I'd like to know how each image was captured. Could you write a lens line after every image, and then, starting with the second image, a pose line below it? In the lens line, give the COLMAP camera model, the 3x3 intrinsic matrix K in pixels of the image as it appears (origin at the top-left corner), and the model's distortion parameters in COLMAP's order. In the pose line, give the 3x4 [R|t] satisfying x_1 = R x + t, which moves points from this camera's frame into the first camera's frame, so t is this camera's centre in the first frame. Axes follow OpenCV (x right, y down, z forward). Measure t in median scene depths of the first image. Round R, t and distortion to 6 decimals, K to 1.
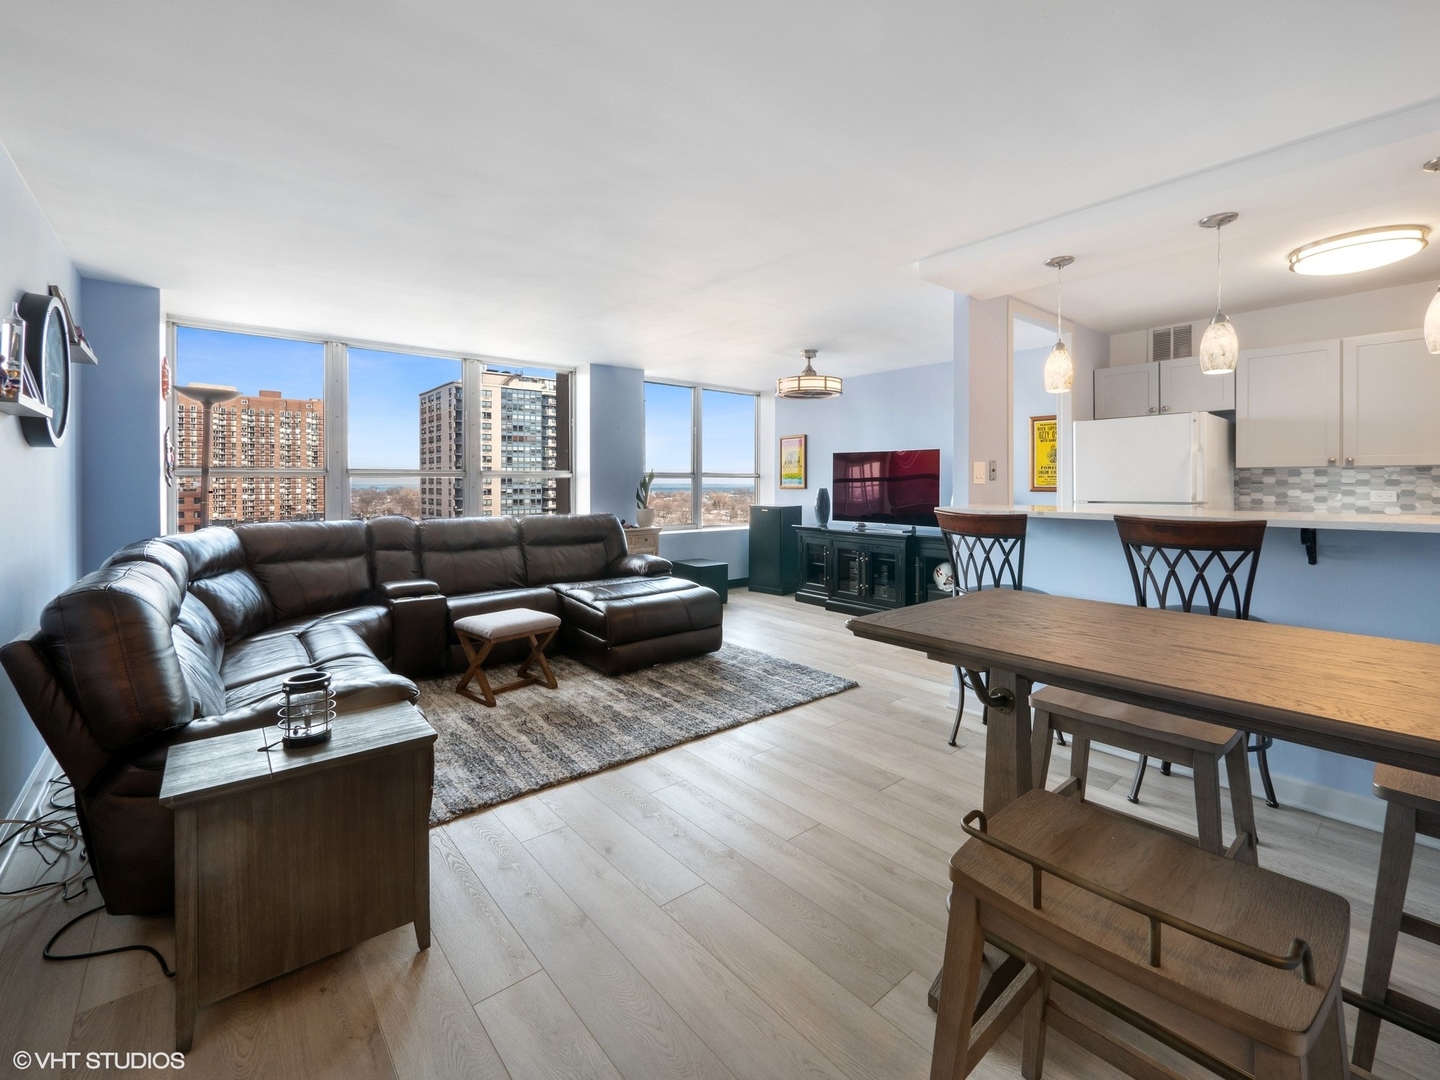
lens RADIAL K [[628.3, 0, 727.4], [0, 628.3, 500.7], [0, 0, 1]] dist [-0.012390, 0.002806]
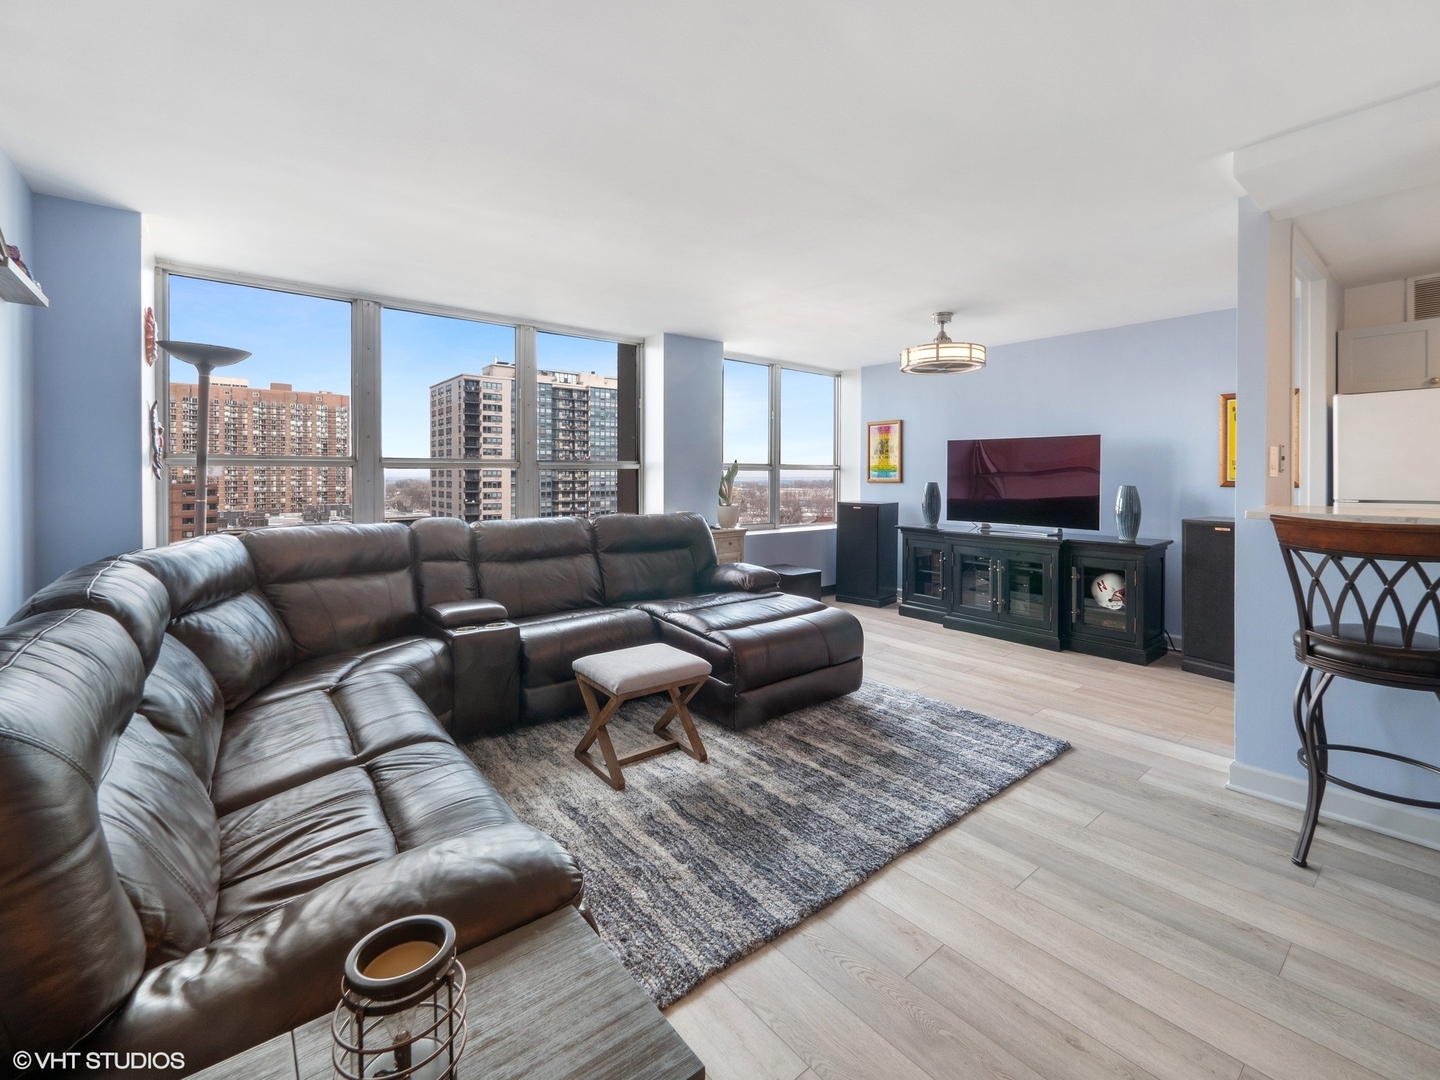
lens RADIAL K [[628.3, 0, 726.3], [0, 628.3, 496.3], [0, 0, 1]] dist [-0.012390, 0.002806]
pose [[0.999917, 0.002055, -0.012729, -0.171530], [-0.002006, 0.999991, 0.003834, -0.005312], [0.012737, -0.003808, 0.999912, 0.224327]]
